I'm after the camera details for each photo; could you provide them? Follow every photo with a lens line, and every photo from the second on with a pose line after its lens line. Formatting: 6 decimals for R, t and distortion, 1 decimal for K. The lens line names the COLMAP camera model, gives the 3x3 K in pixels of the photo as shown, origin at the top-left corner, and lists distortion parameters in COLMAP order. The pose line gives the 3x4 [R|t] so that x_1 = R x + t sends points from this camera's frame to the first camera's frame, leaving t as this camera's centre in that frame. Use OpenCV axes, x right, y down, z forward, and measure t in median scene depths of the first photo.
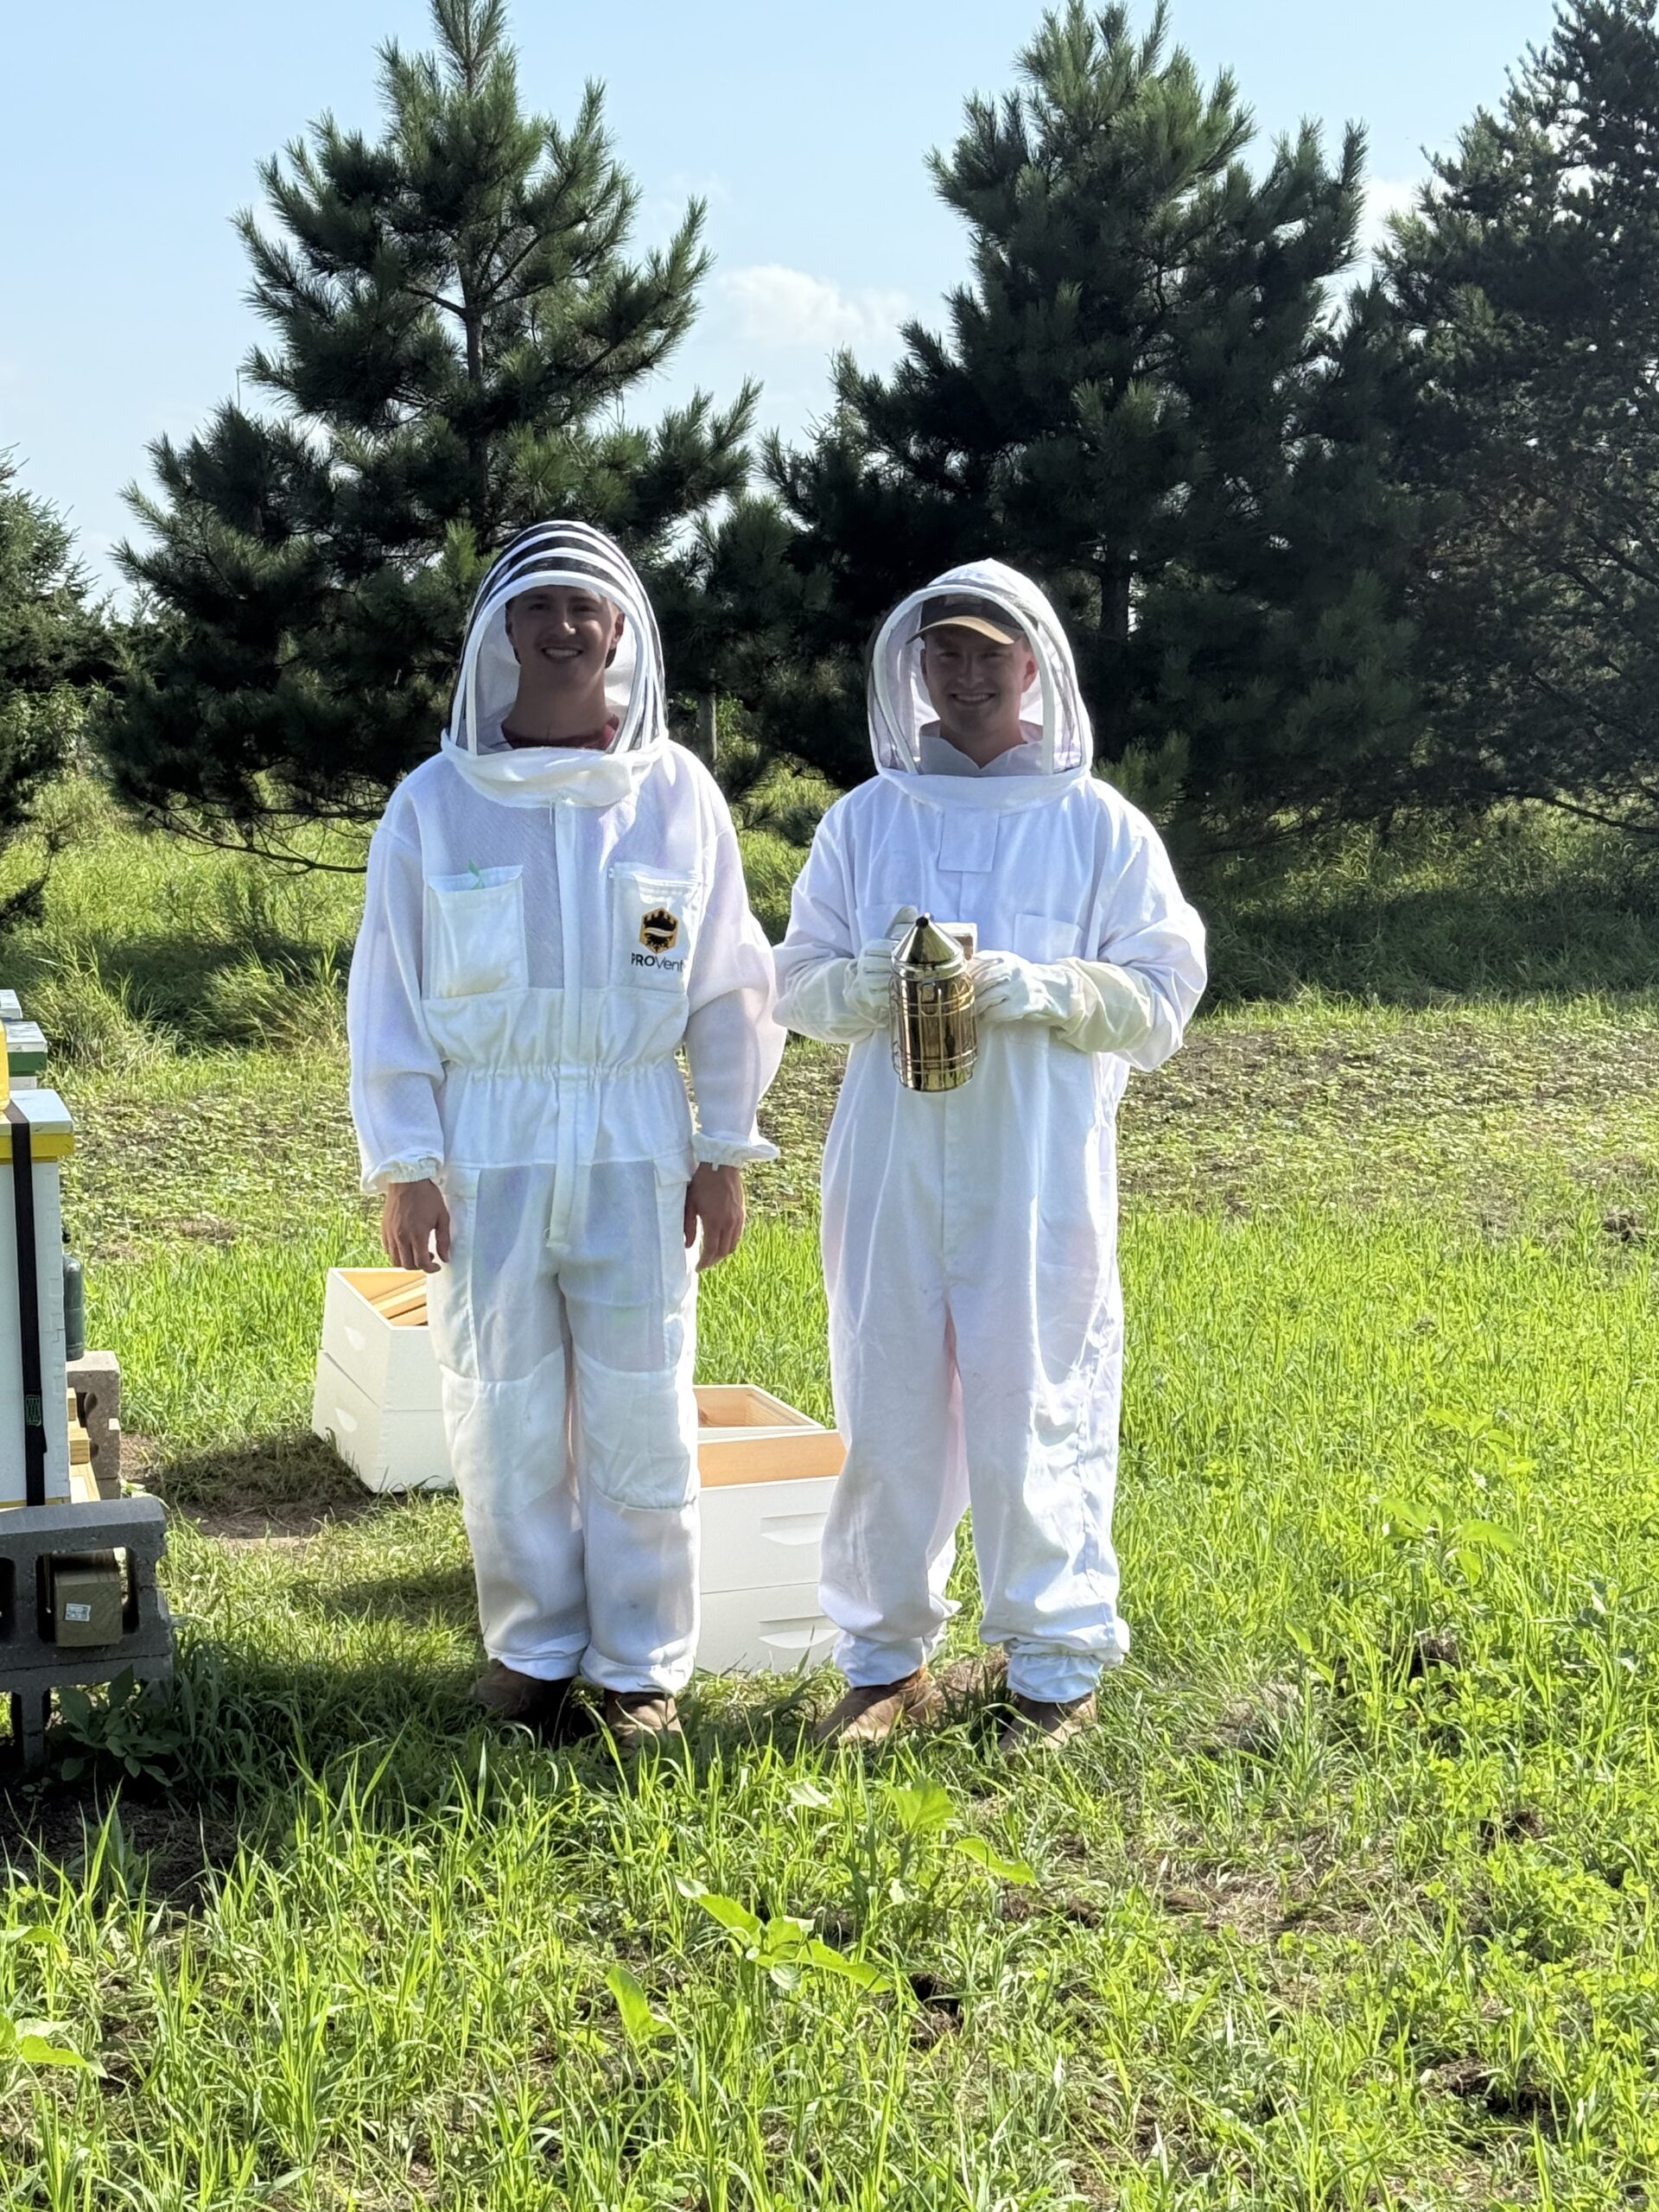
lens RADIAL K [[3839.5, 0, 825.2], [0, 3839.5, 1104.9], [0, 0, 1]] dist [-0.046079, 0.000000]
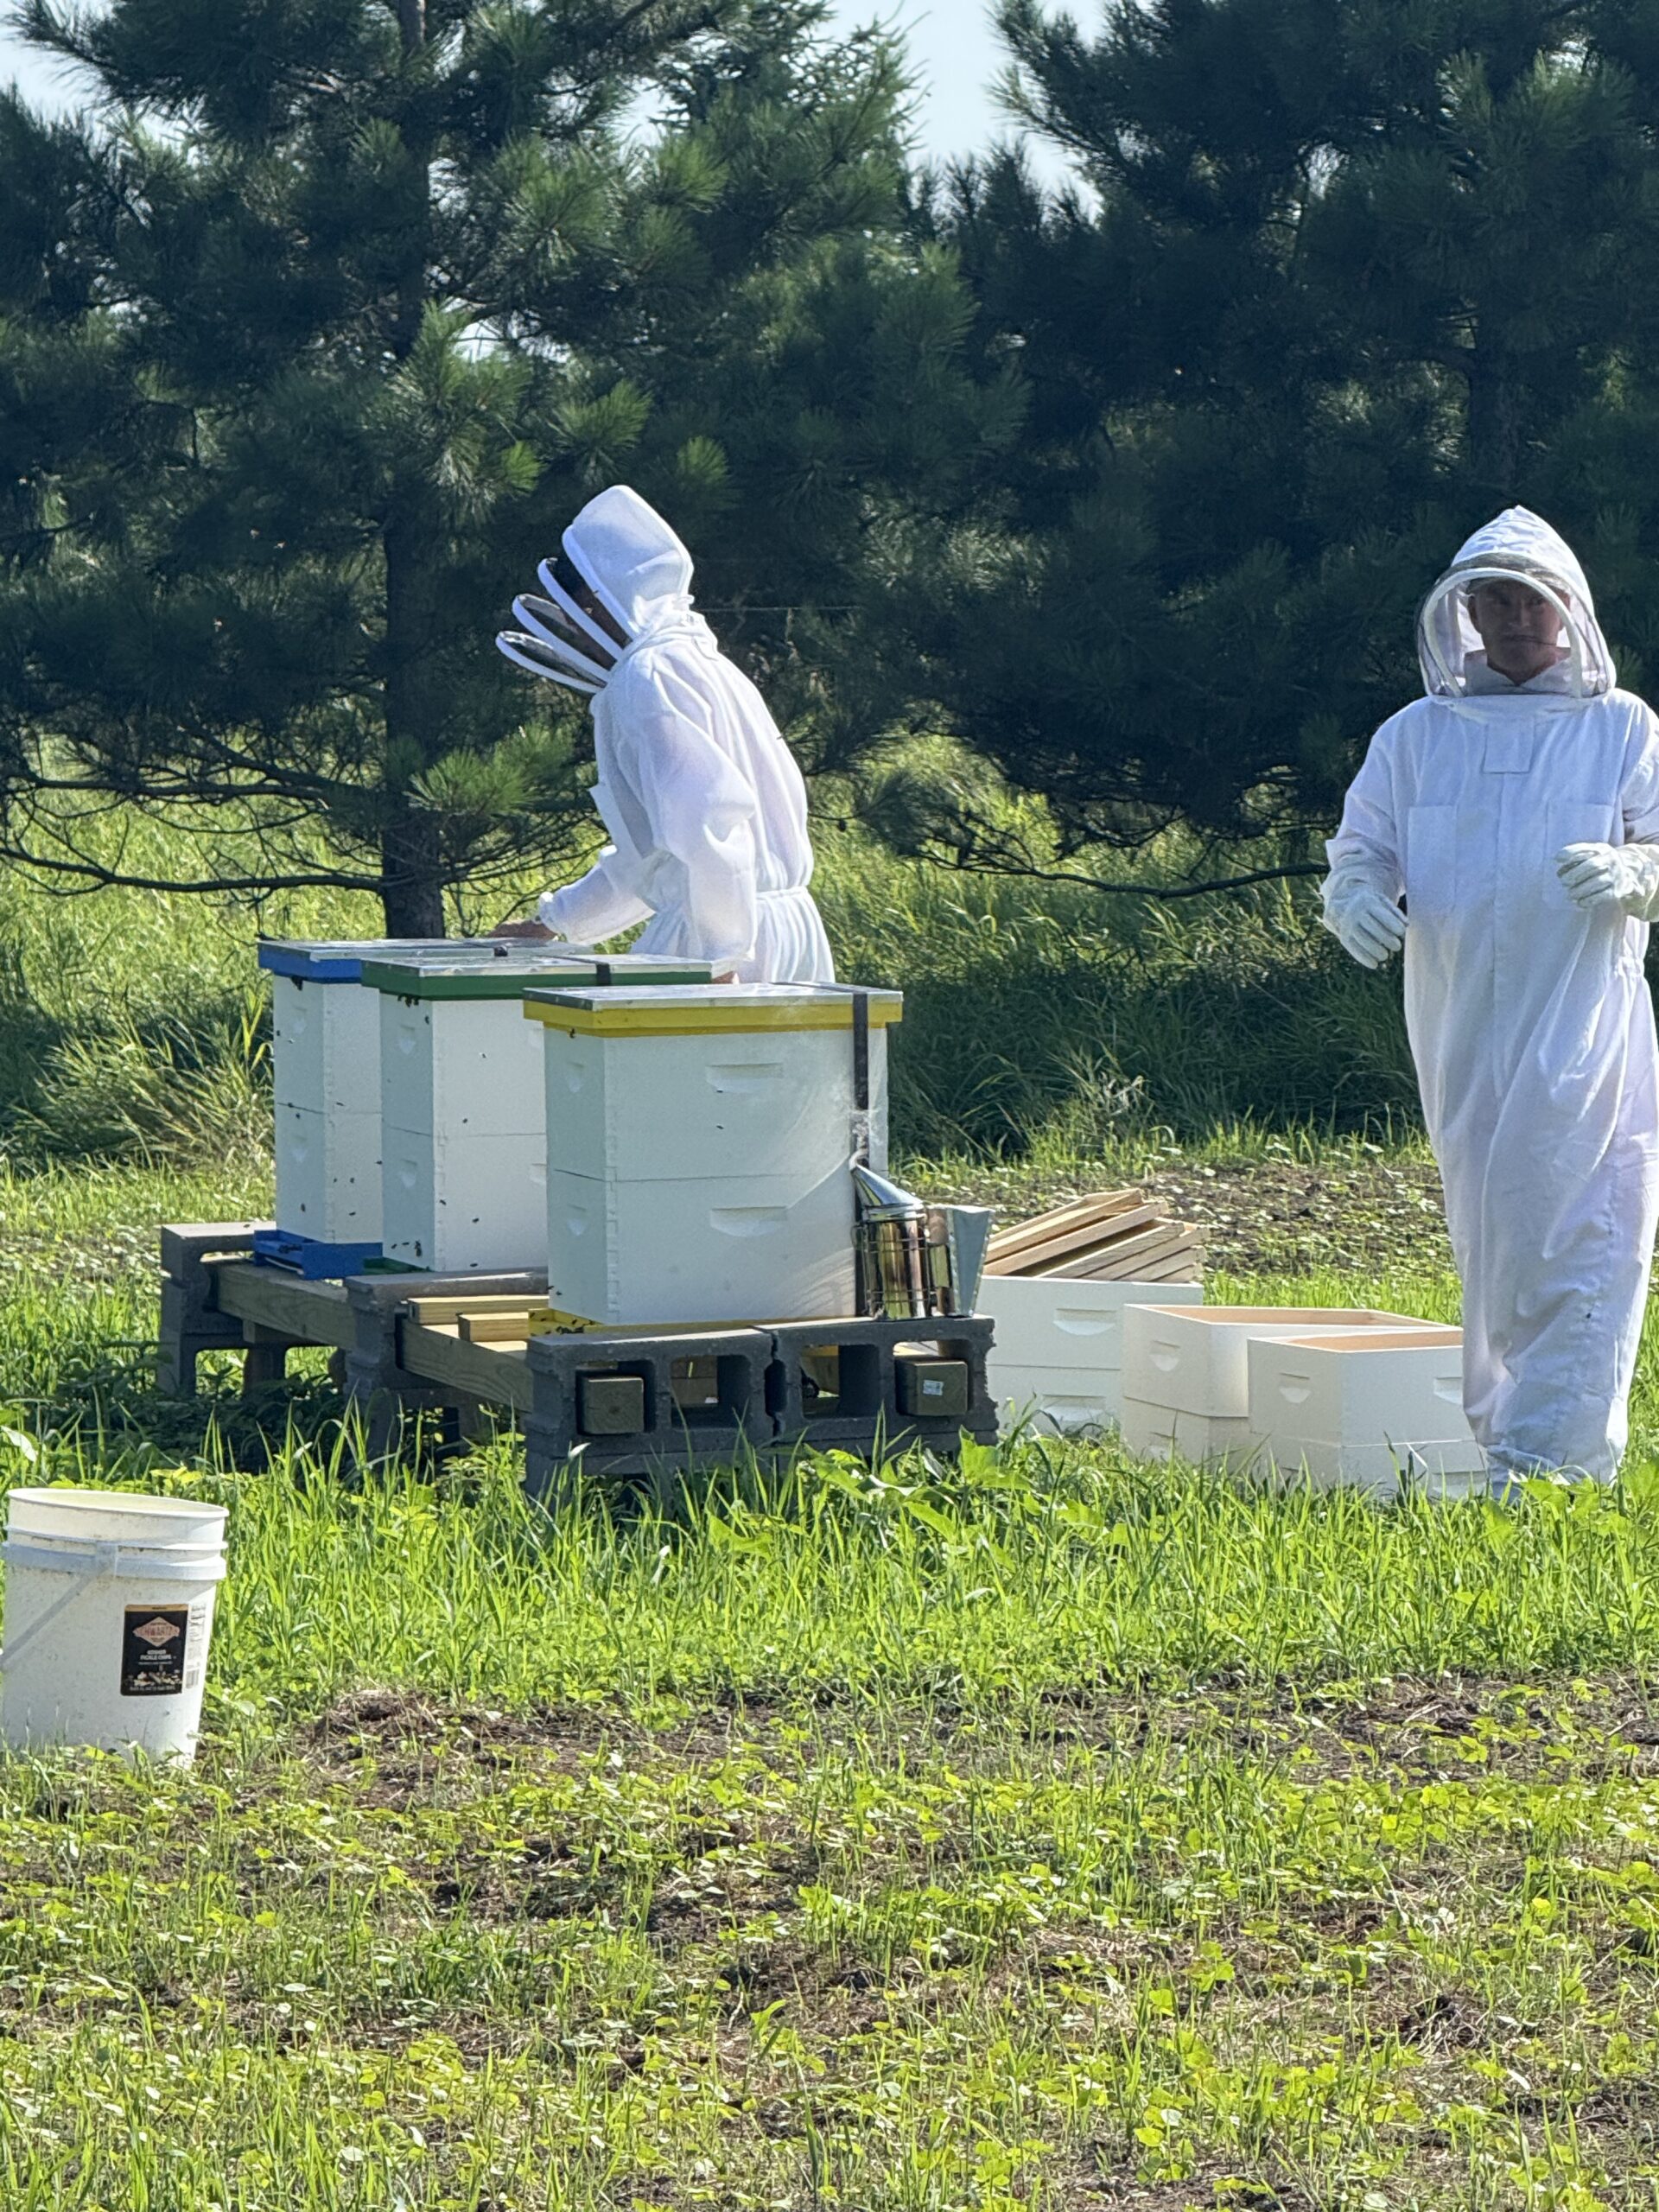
lens RADIAL K [[11011.5, 0, 831.6], [0, 11011.5, 1105.7], [0, 0, 1]] dist [0.406714, 0.000000]
pose [[0.999001, -0.000472, 0.044678, -0.102944], [0.002879, 0.998547, -0.053819, 0.062092], [-0.044587, 0.053894, 0.997551, -0.667570]]
